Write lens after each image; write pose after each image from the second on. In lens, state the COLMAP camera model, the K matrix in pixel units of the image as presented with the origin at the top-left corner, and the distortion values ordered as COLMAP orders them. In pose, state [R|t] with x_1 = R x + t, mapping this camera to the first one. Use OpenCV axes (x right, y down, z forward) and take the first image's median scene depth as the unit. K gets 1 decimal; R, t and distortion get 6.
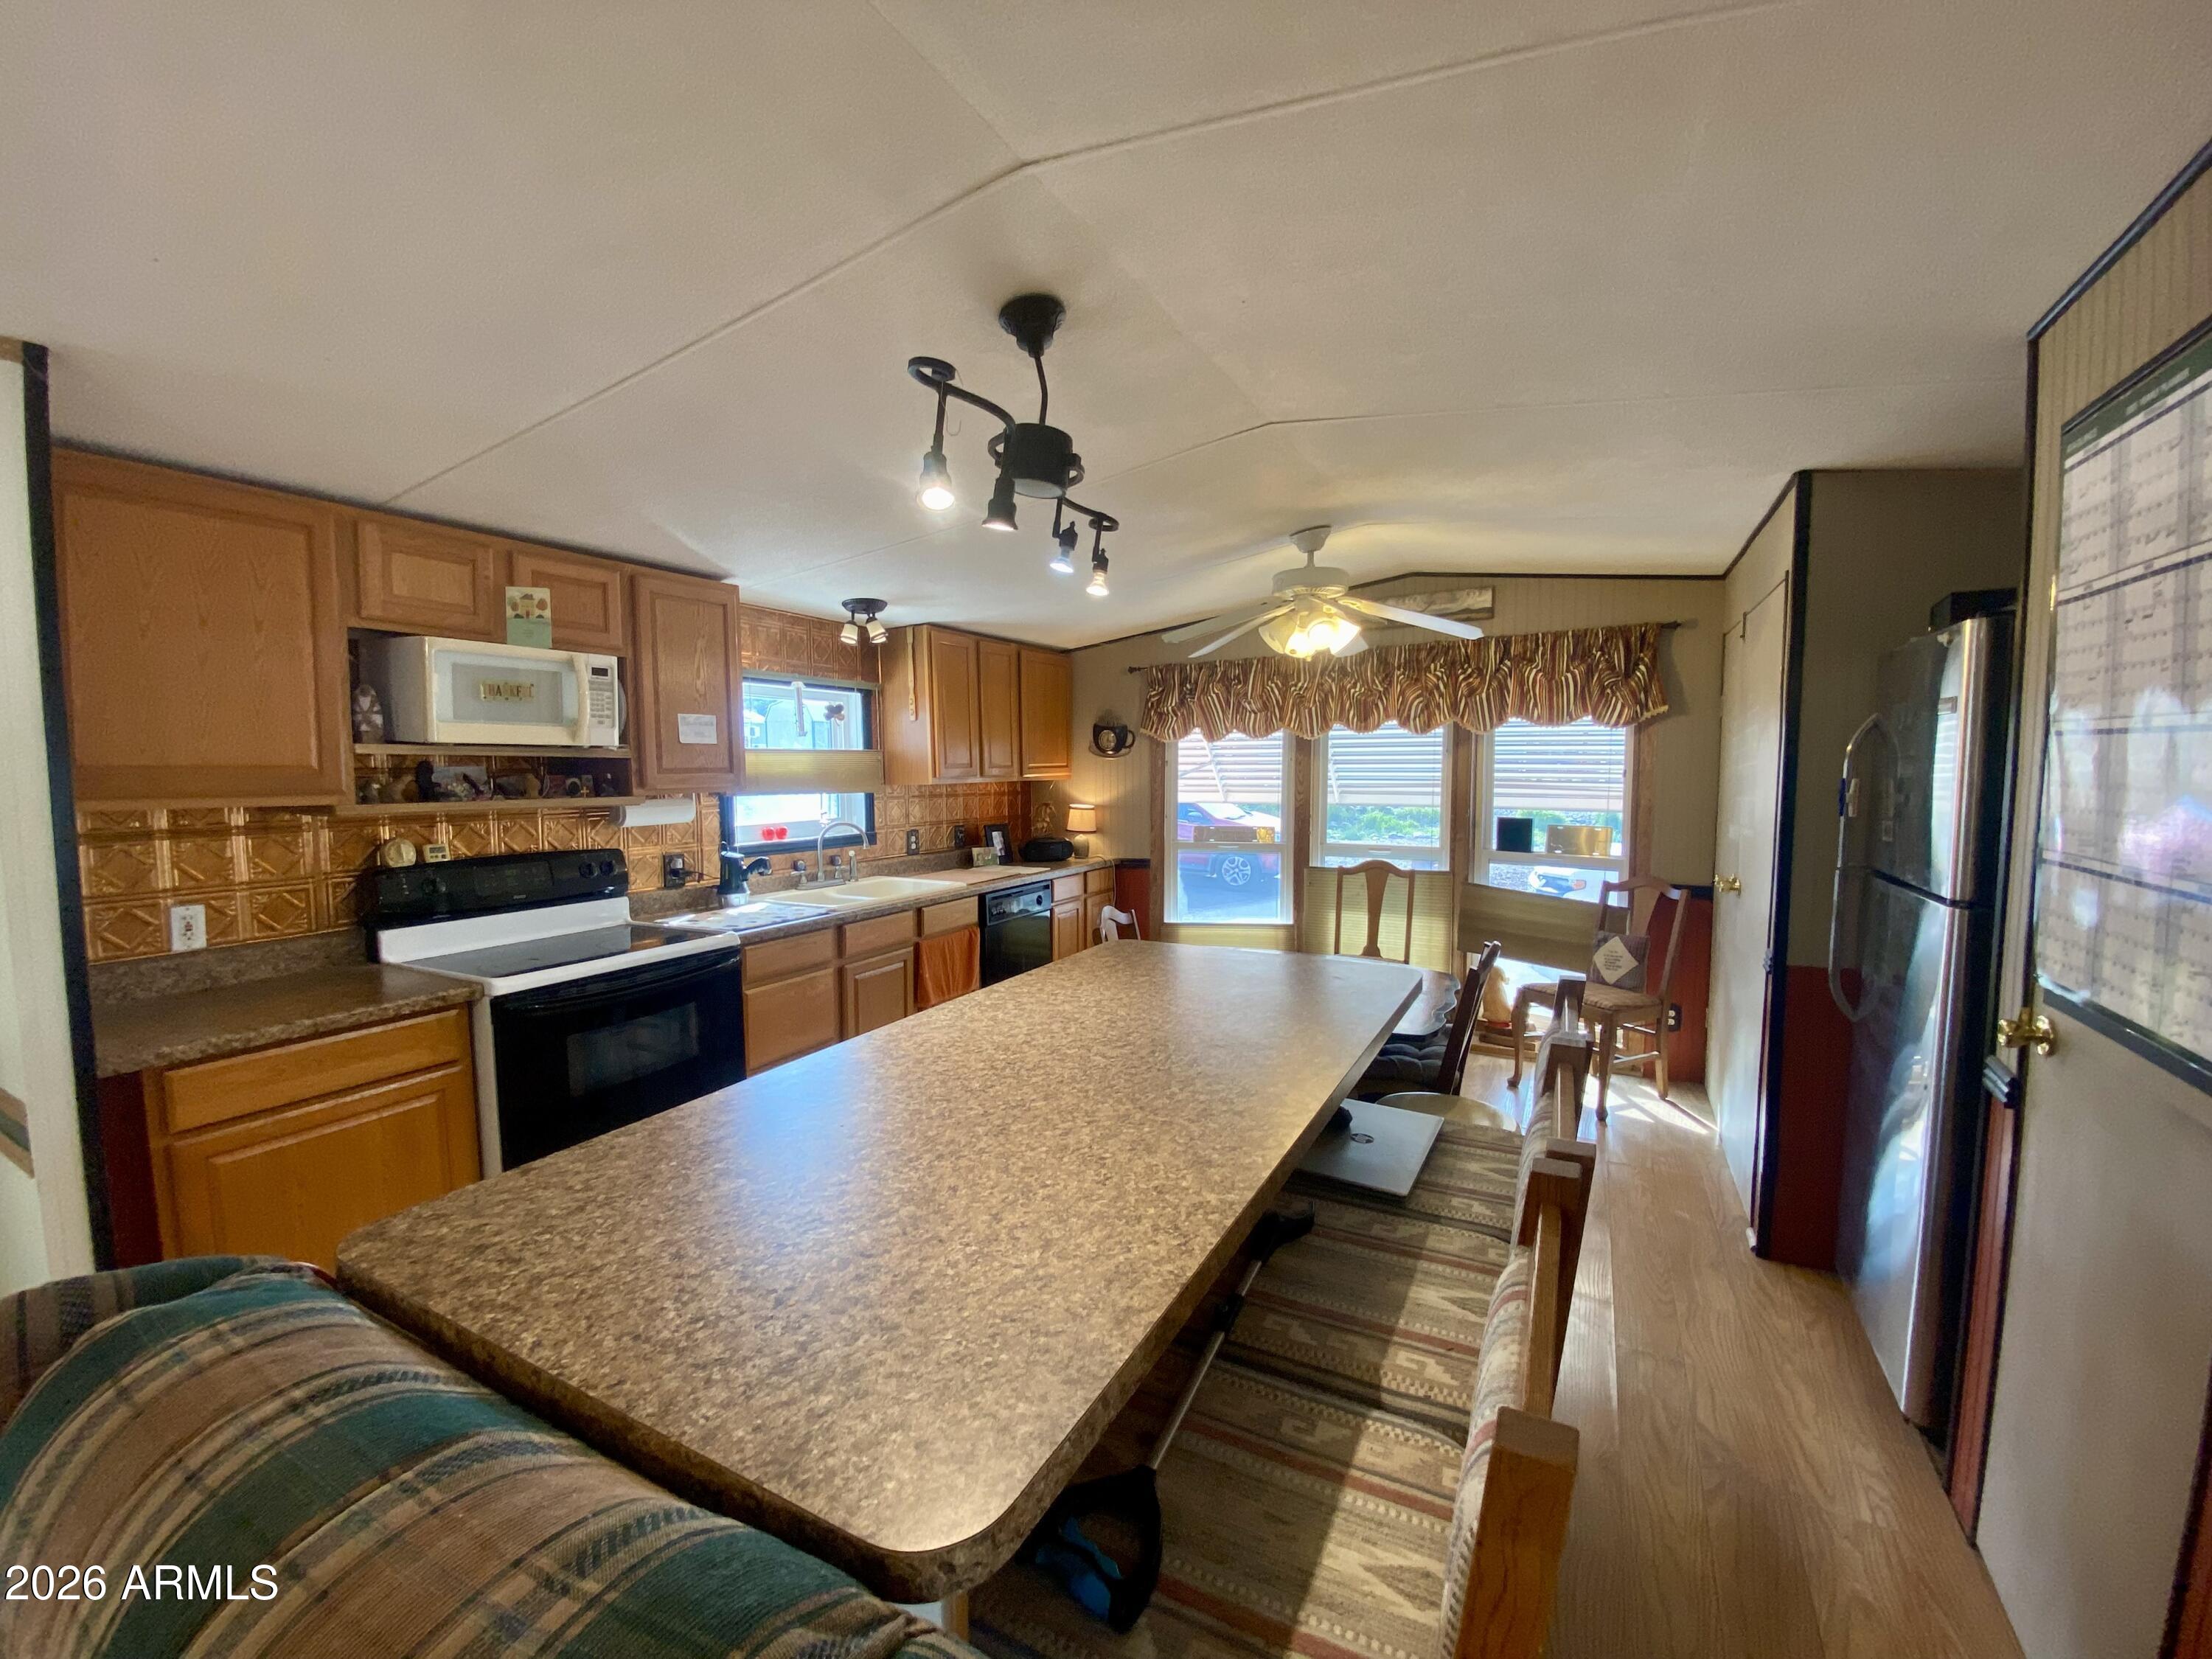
lens RADIAL K [[892.5, 0, 1099.6], [0, 892.5, 836.0], [0, 0, 1]] dist [0.016035, -0.018129]
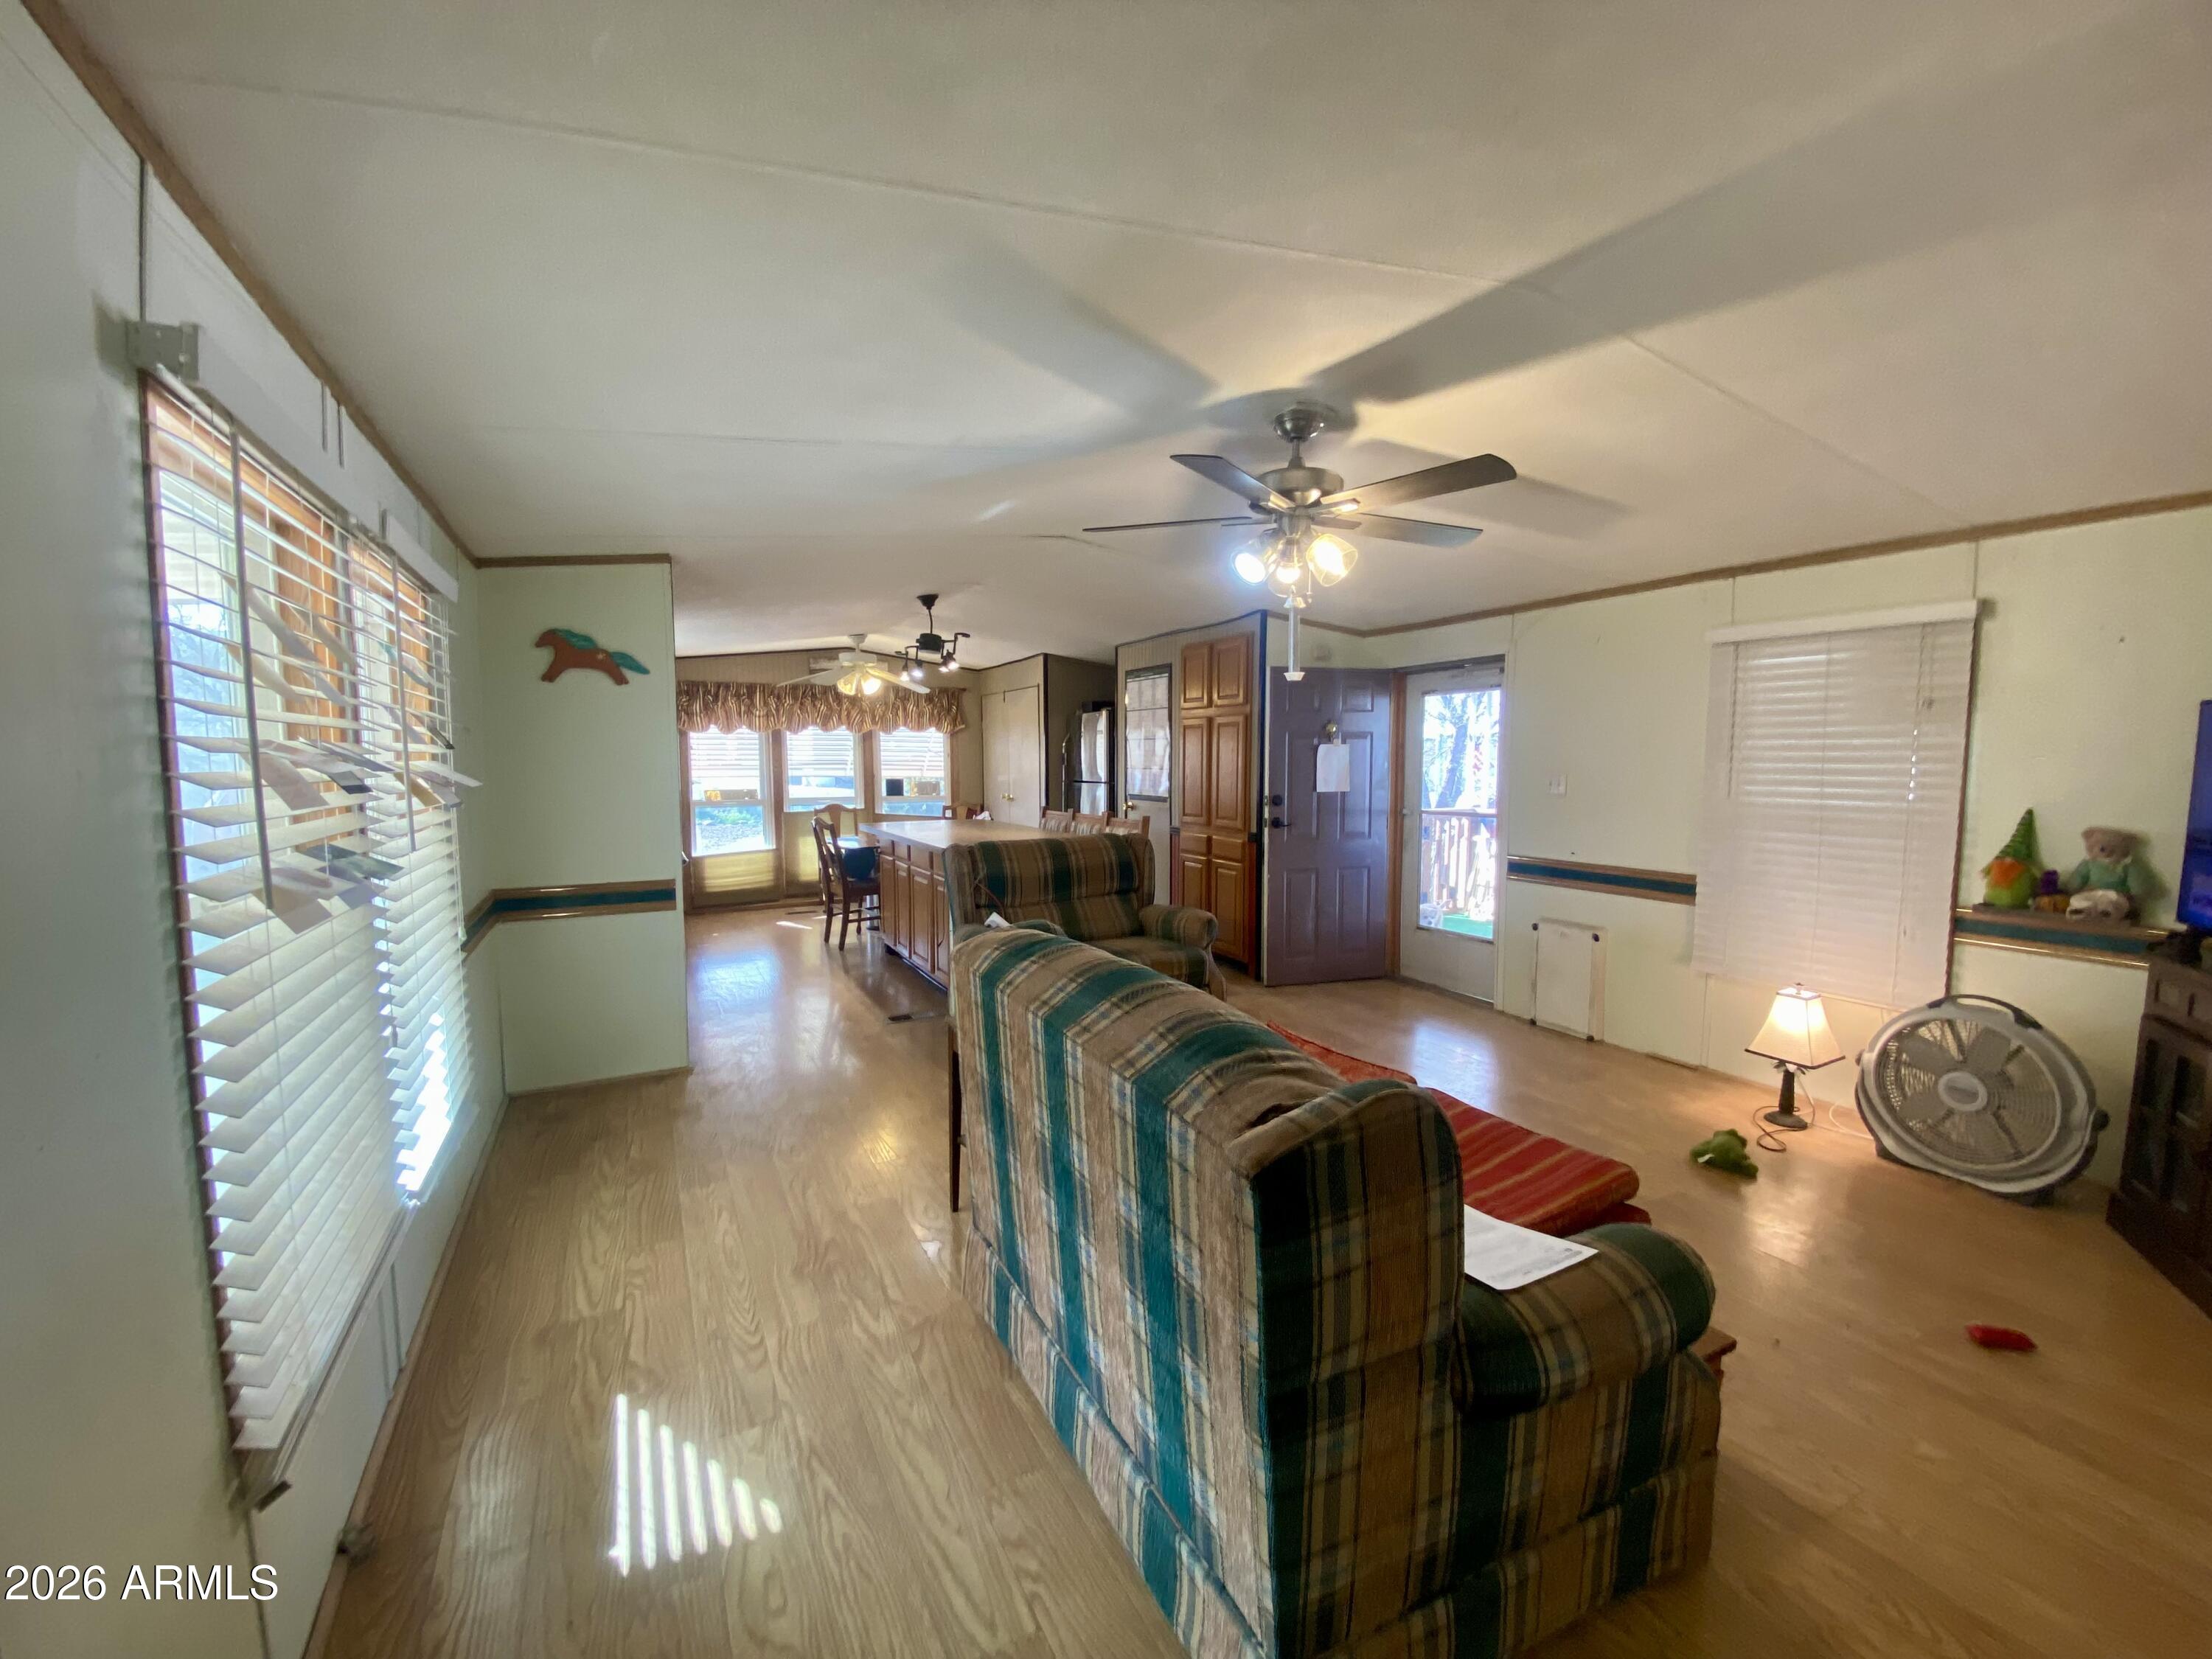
lens RADIAL K [[892.5, 0, 1116.9], [0, 892.5, 840.0], [0, 0, 1]] dist [0.016035, -0.018129]
pose [[0.549033, -0.070129, 0.832853, -1.181161], [0.065332, 0.997026, 0.040885, 0.085922], [-0.833243, 0.031965, 0.551982, -0.615806]]
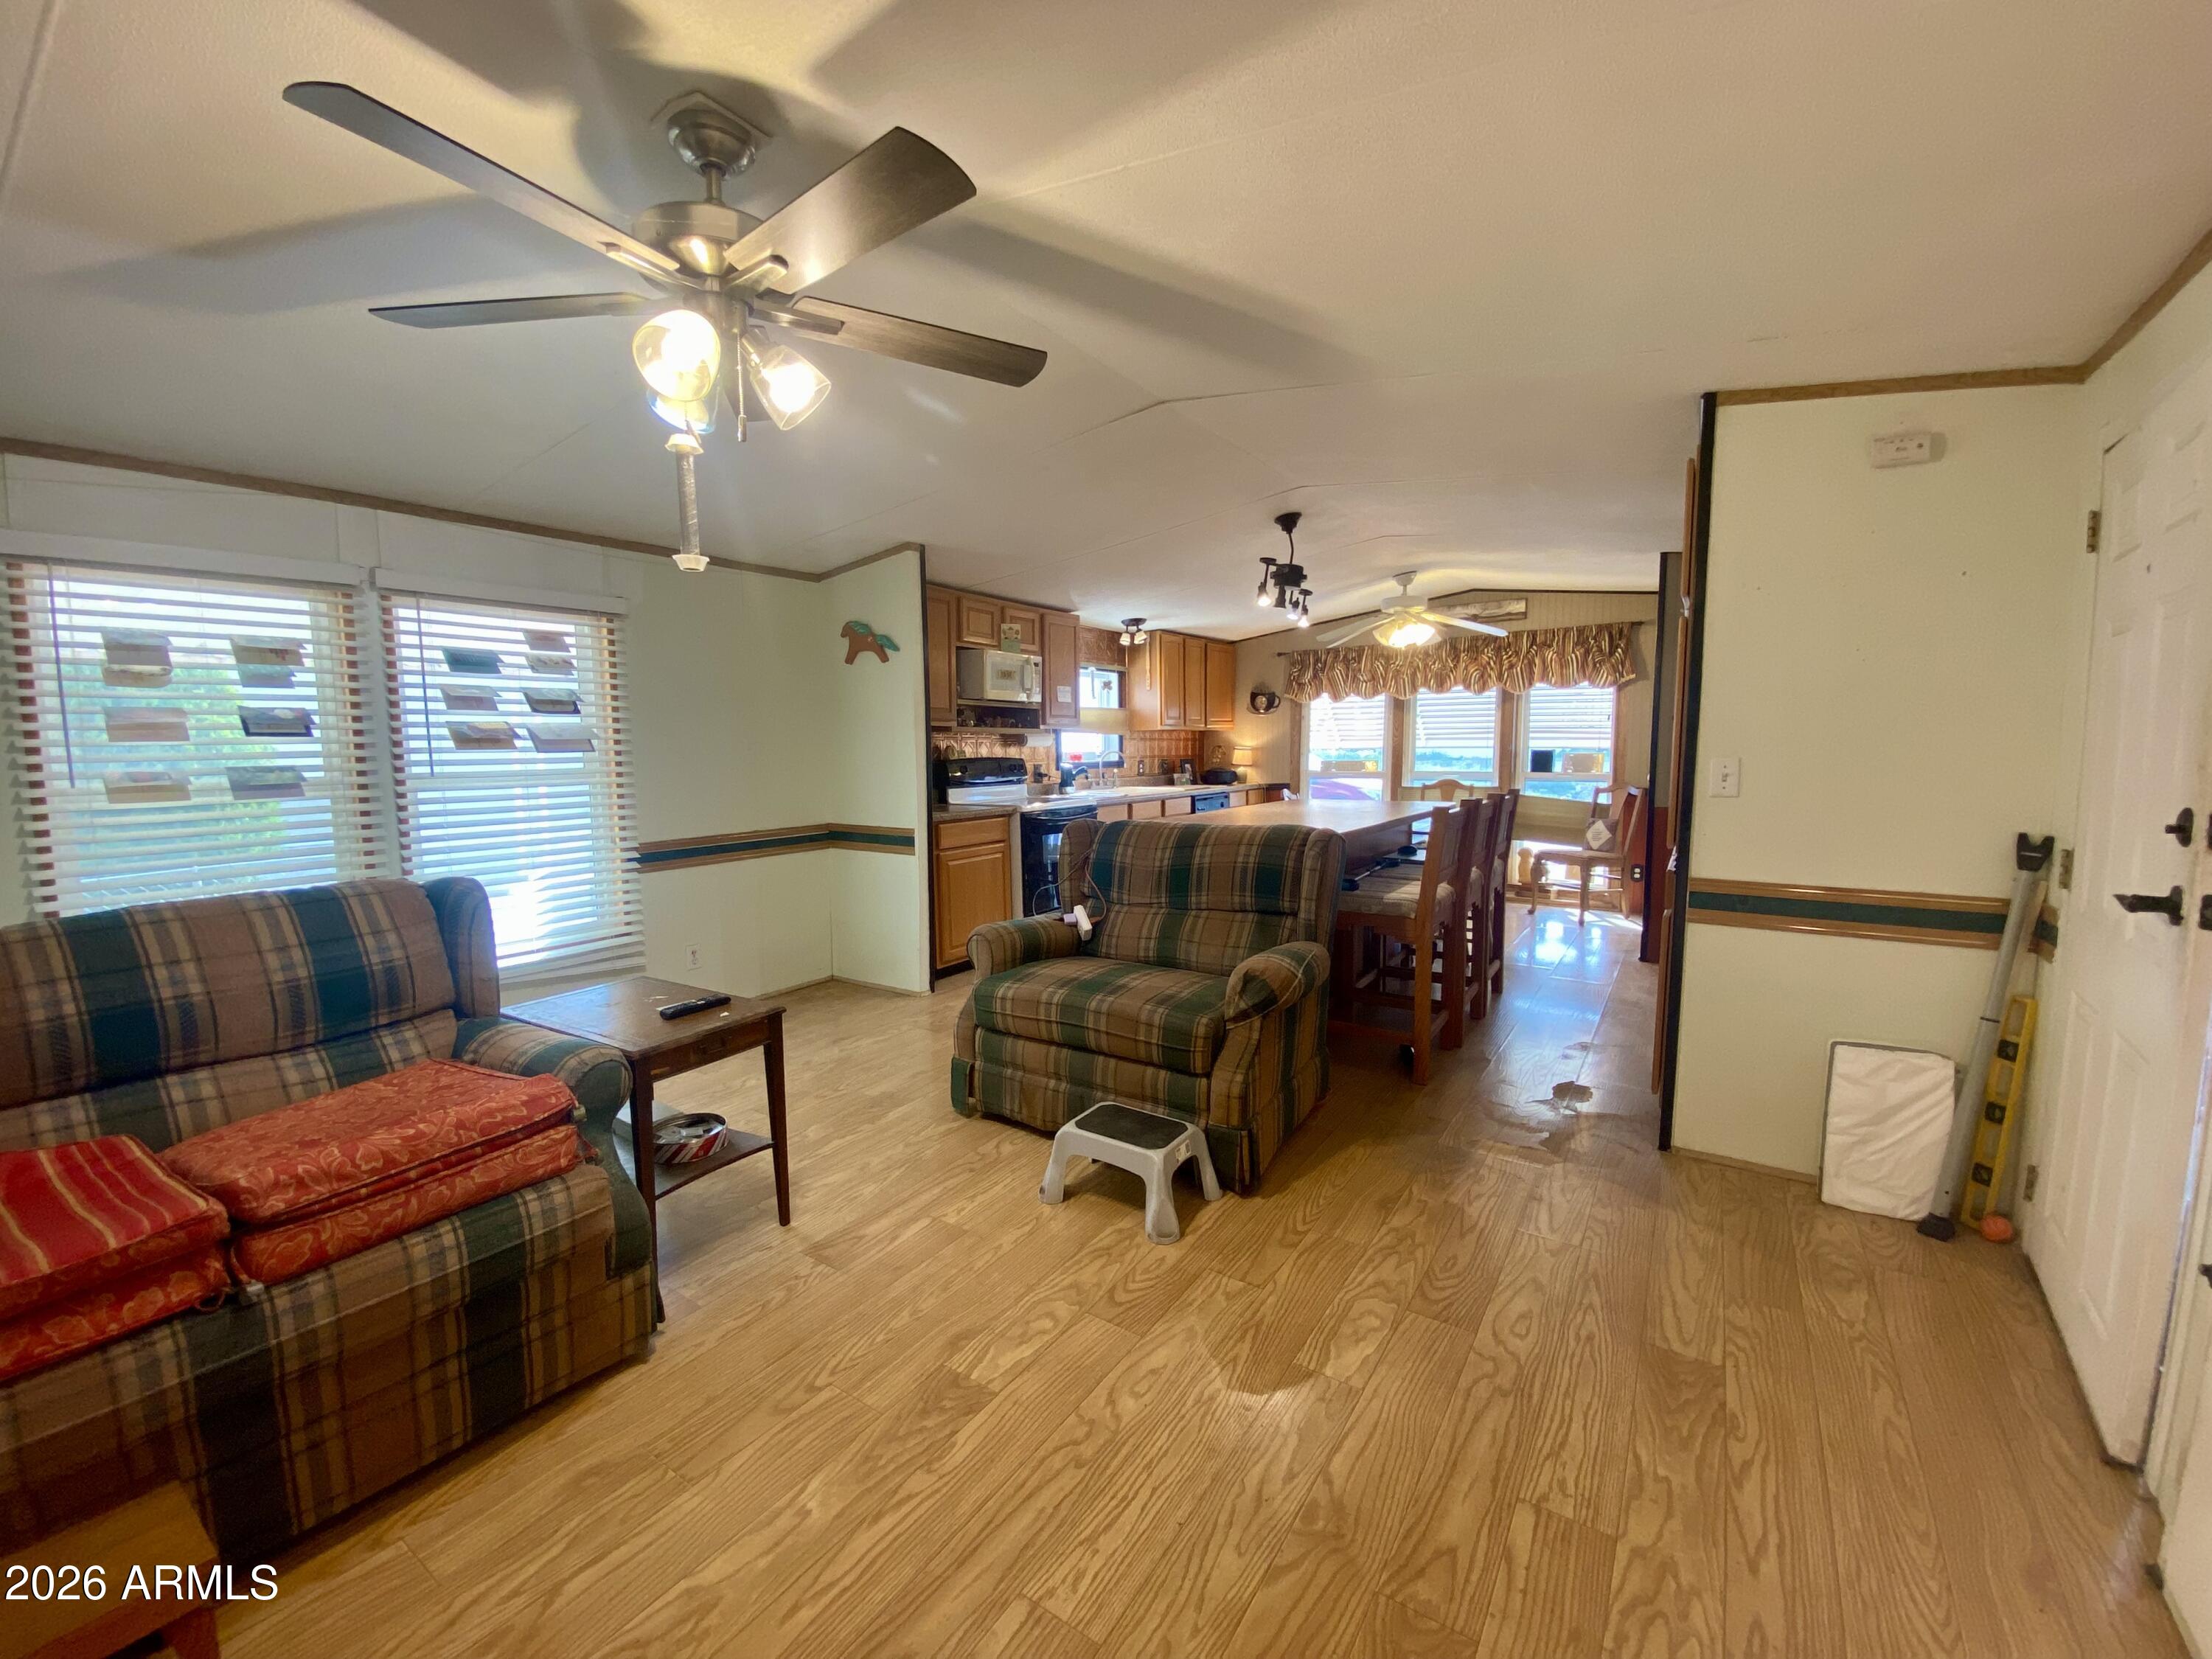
lens RADIAL K [[892.5, 0, 1092.3], [0, 892.5, 831.0], [0, 0, 1]] dist [0.016035, -0.018129]
pose [[0.994551, 0.005754, -0.104093, -0.176923], [-0.003736, 0.999801, 0.019573, 0.118972], [0.104185, -0.019077, 0.994375, -0.774034]]
